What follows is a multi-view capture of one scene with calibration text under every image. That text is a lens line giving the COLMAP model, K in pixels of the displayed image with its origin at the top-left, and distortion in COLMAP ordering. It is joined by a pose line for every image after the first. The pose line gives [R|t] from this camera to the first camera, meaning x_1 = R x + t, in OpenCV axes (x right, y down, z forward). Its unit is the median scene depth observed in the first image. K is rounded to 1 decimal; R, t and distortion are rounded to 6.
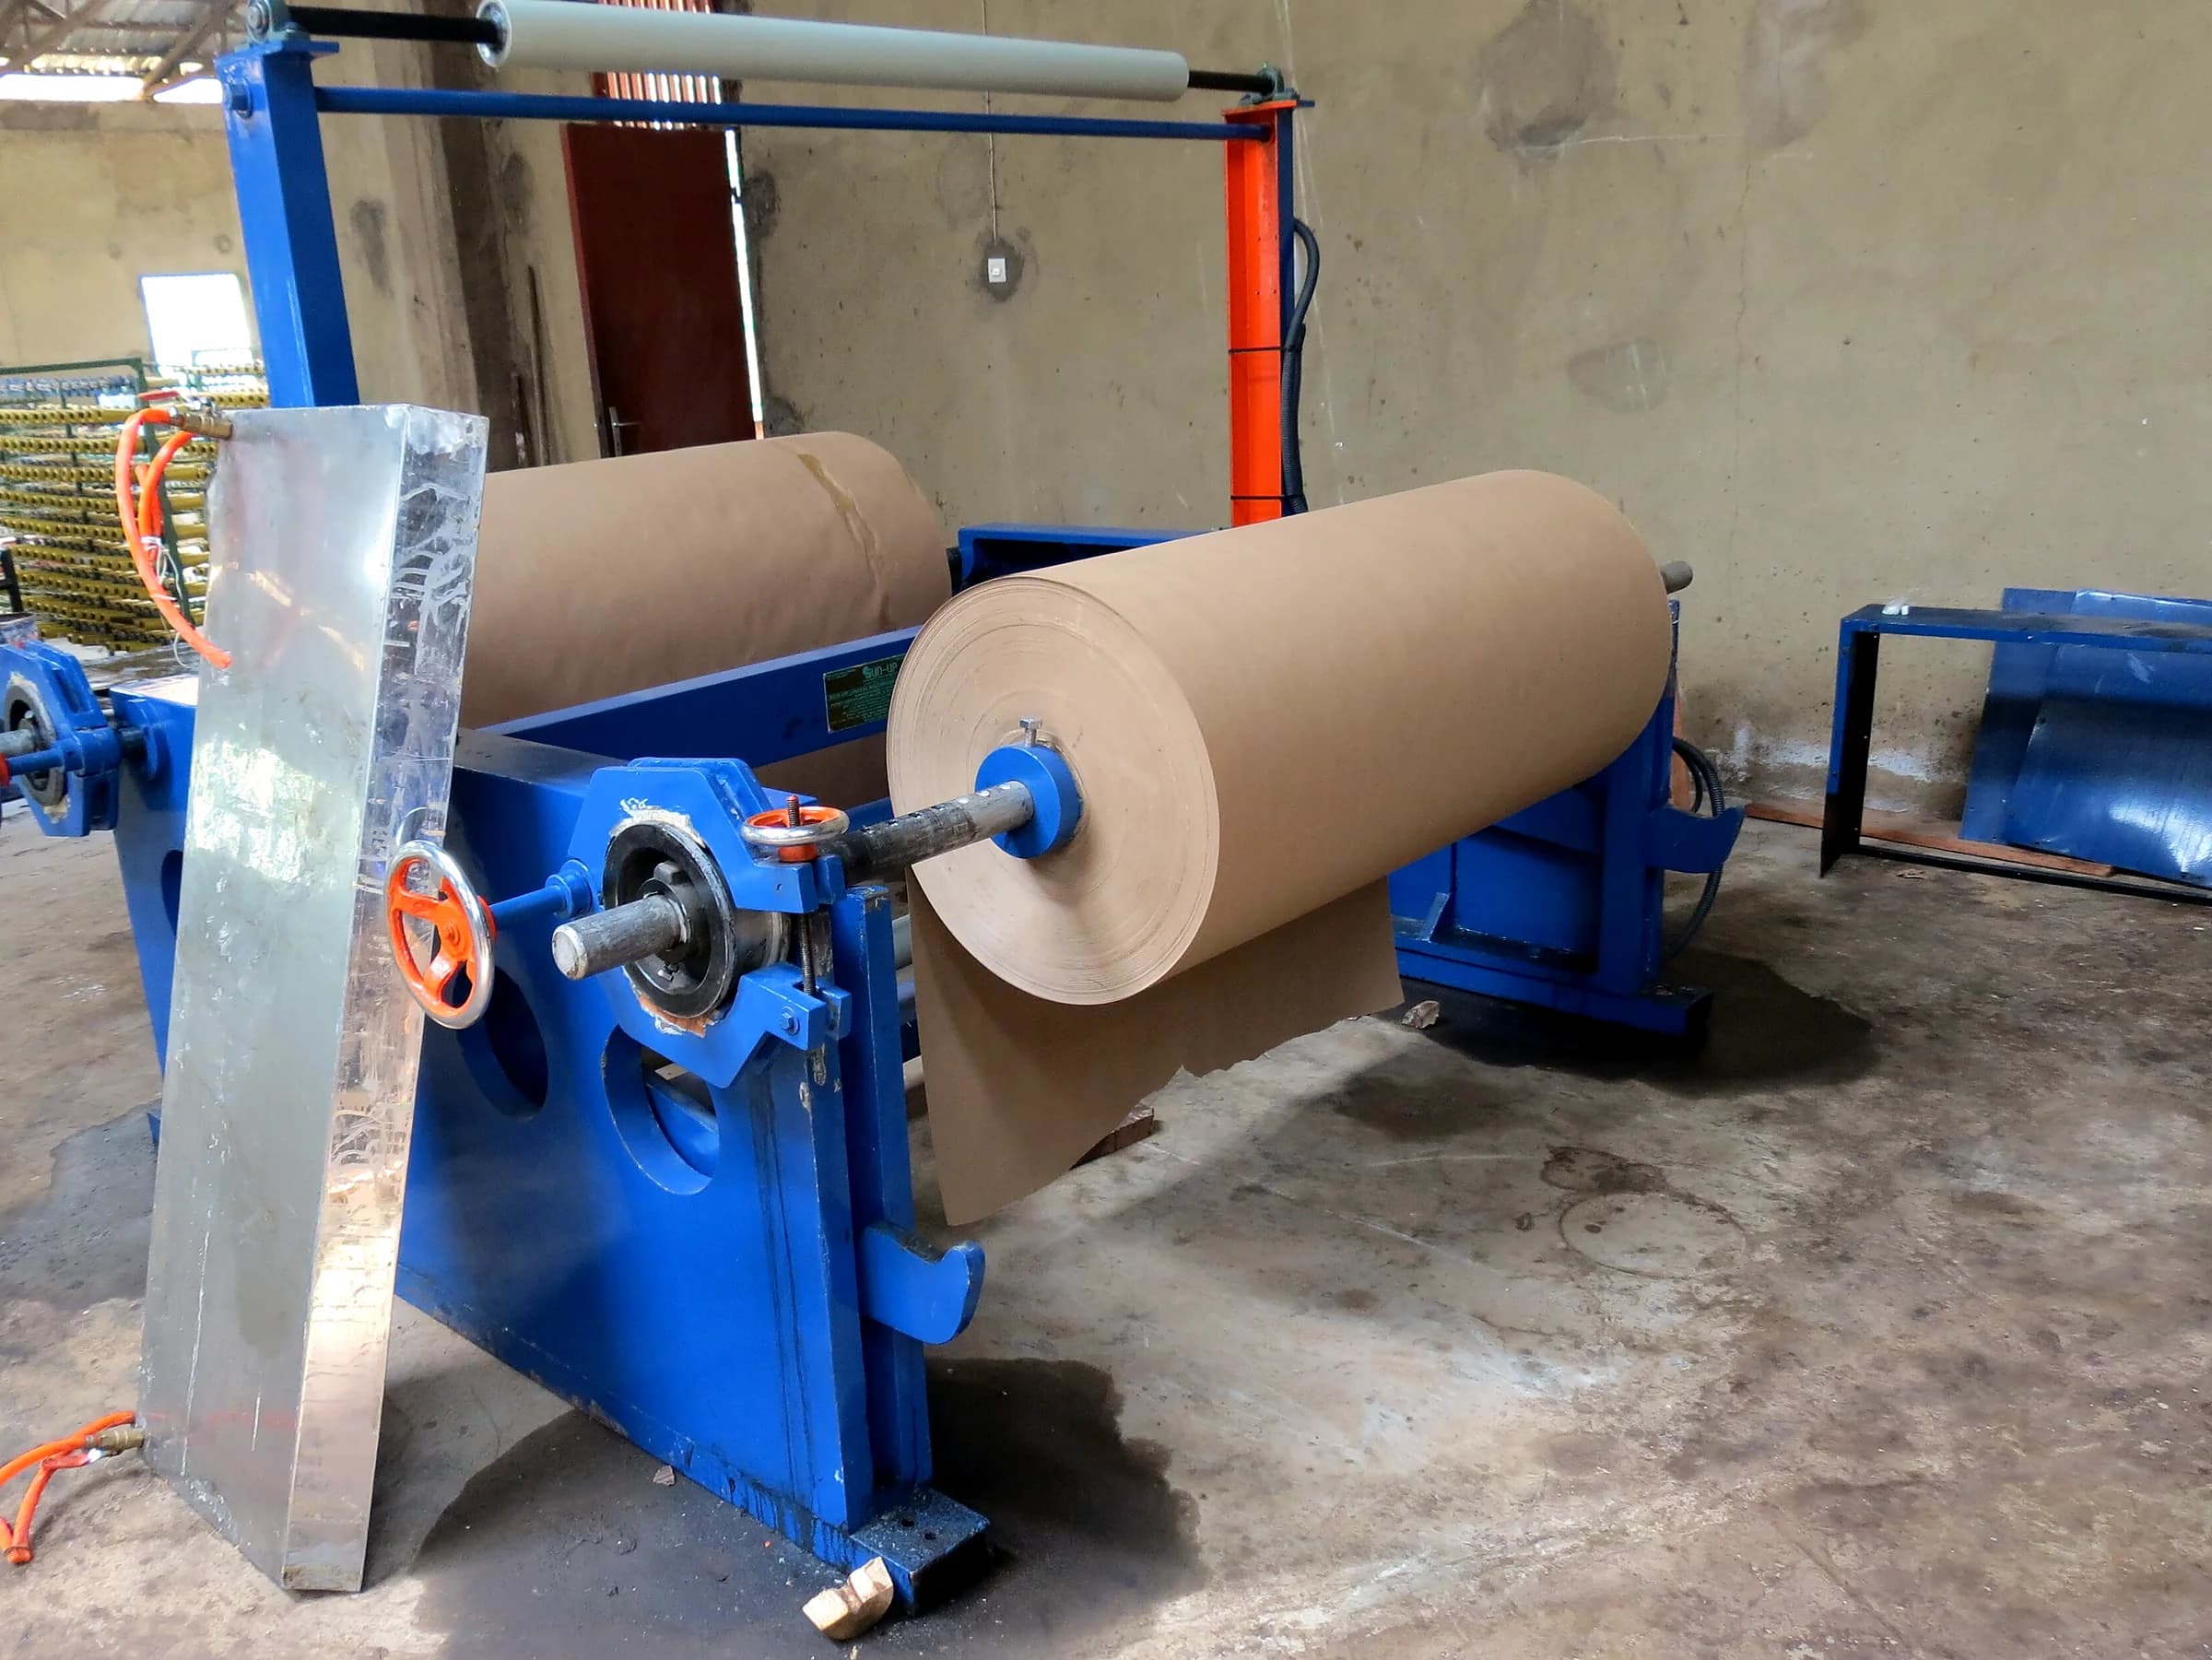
lens RADIAL K [[1846.0, 0, 1104.1], [0, 1846.0, 833.4], [0, 0, 1]] dist [-0.010423, -0.002955]
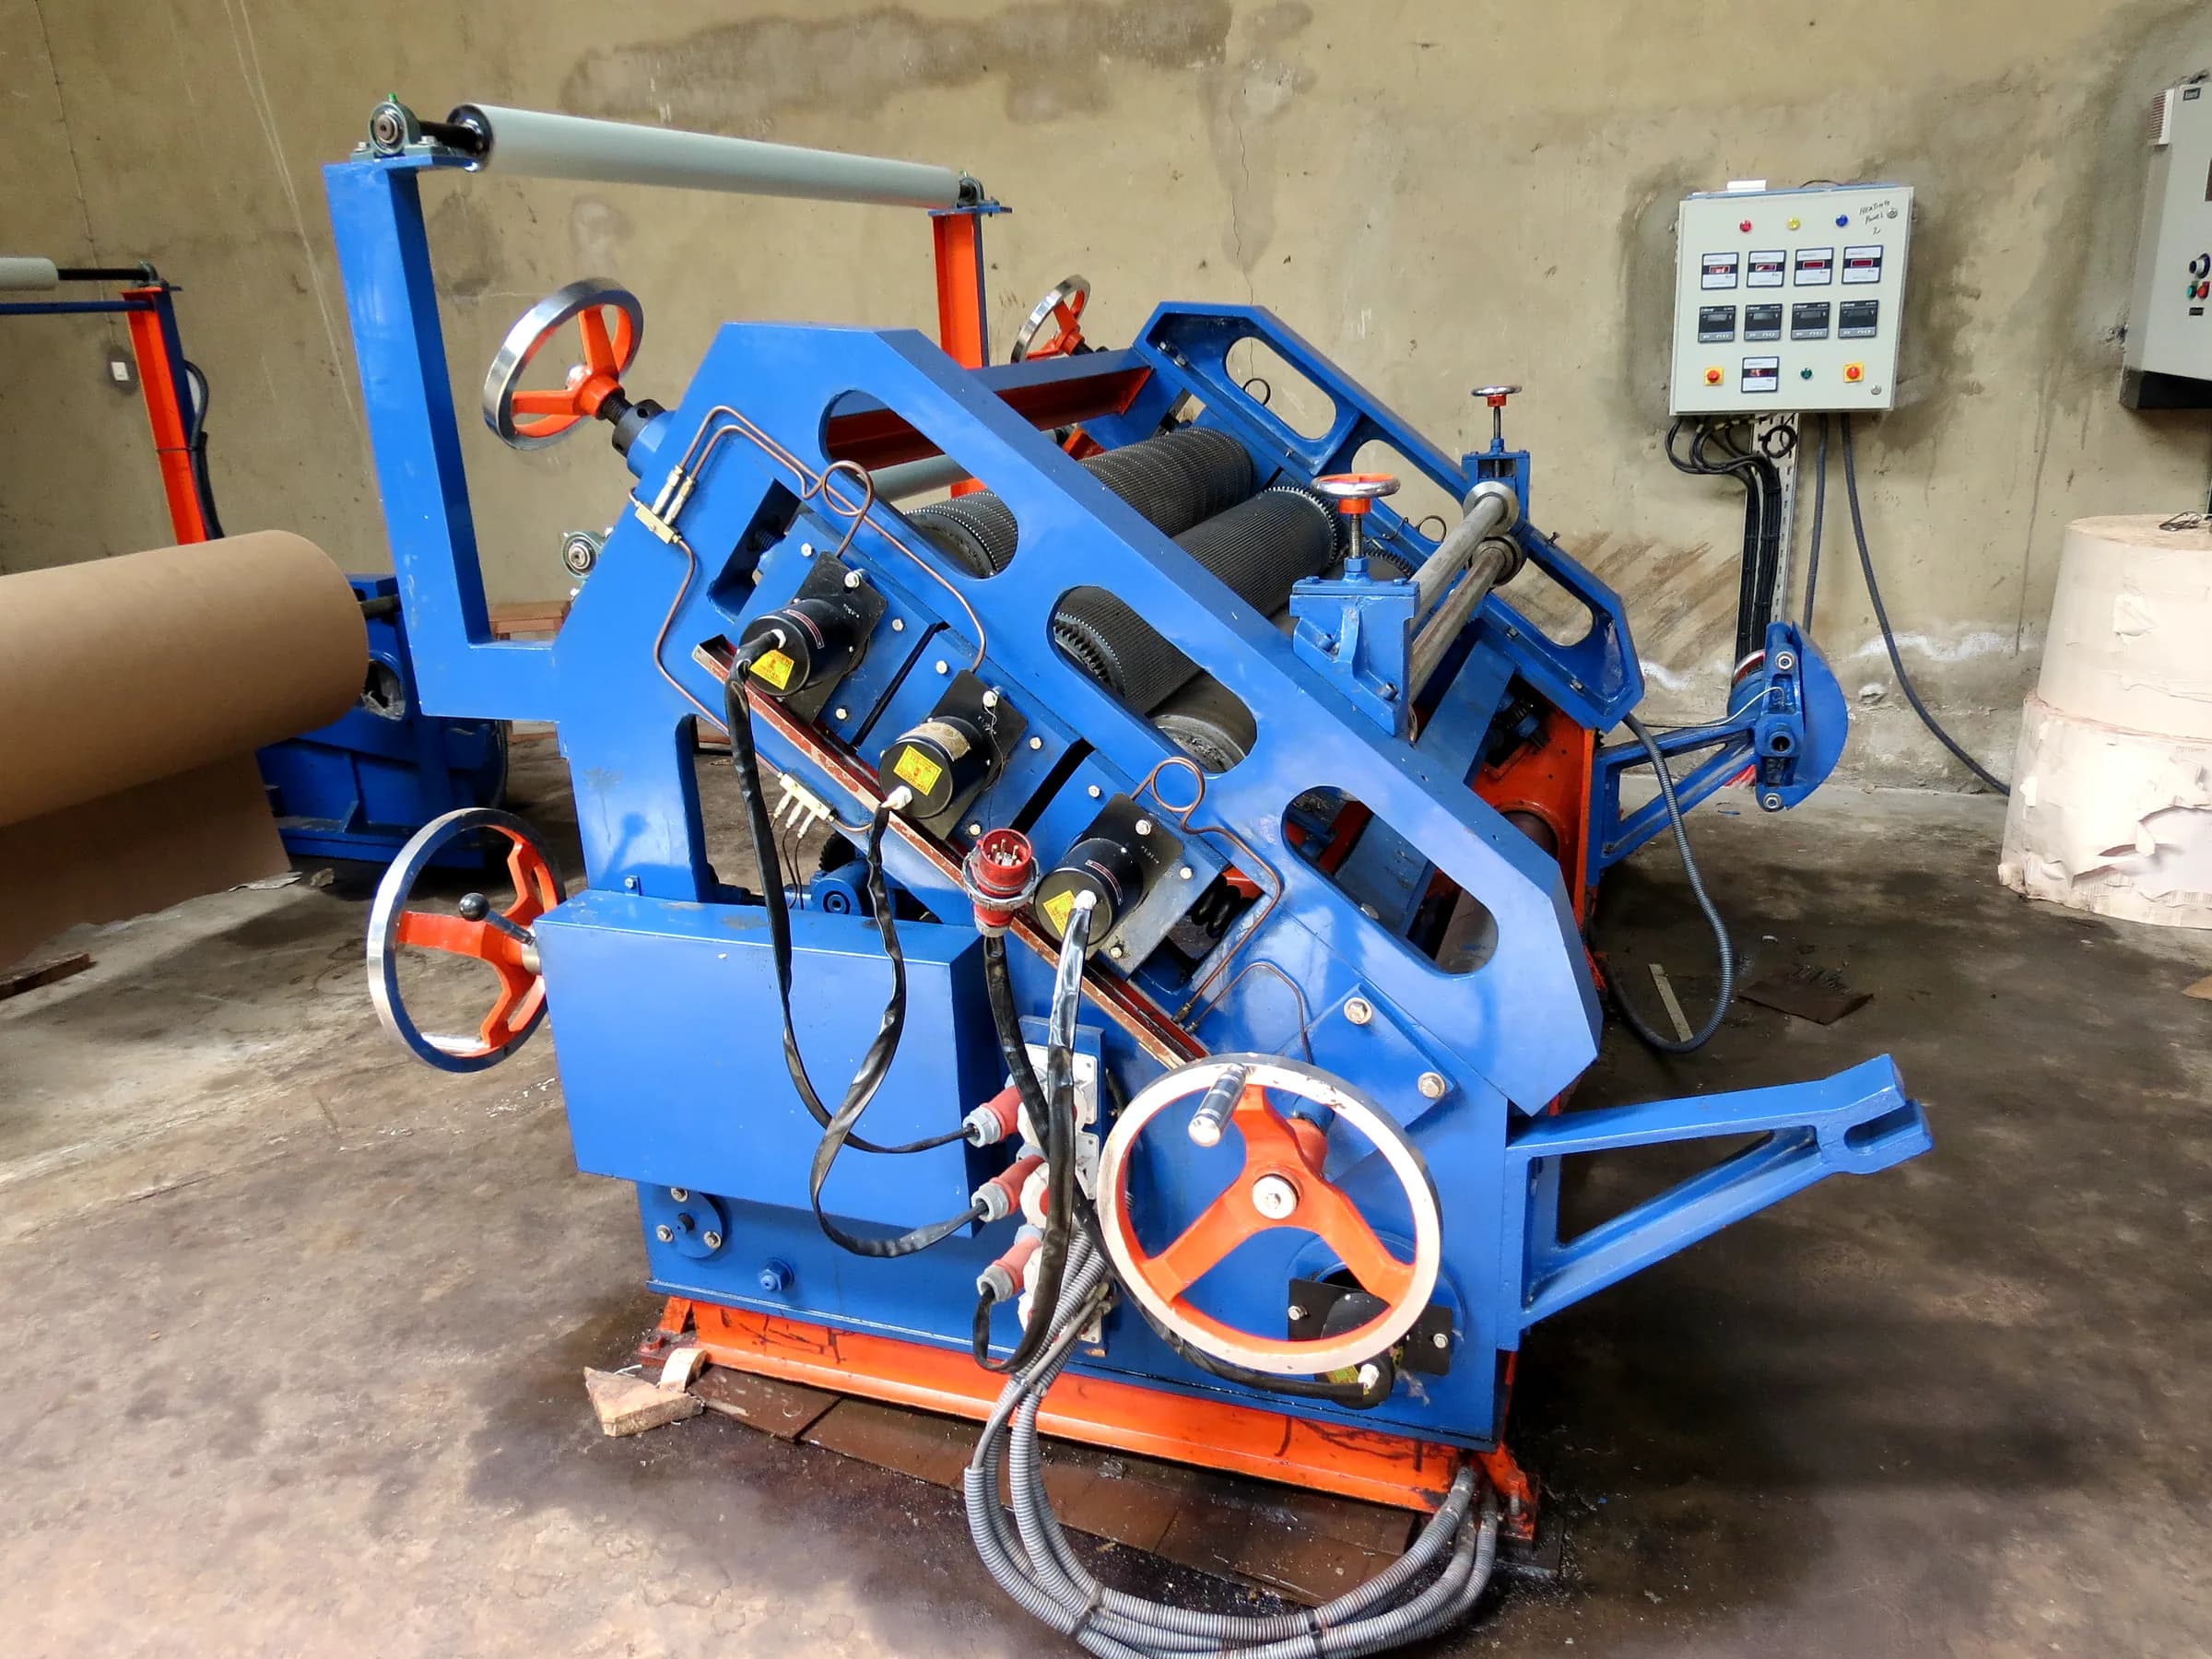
lens RADIAL K [[1583.7, 0, 1147.9], [0, 1583.7, 782.2], [0, 0, 1]] dist [0.001732, 0.001657]
pose [[0.937010, -0.093767, 0.336481, 0.368520], [0.098298, 0.995151, 0.003582, 0.078652], [-0.335186, 0.029719, 0.941683, -0.466009]]
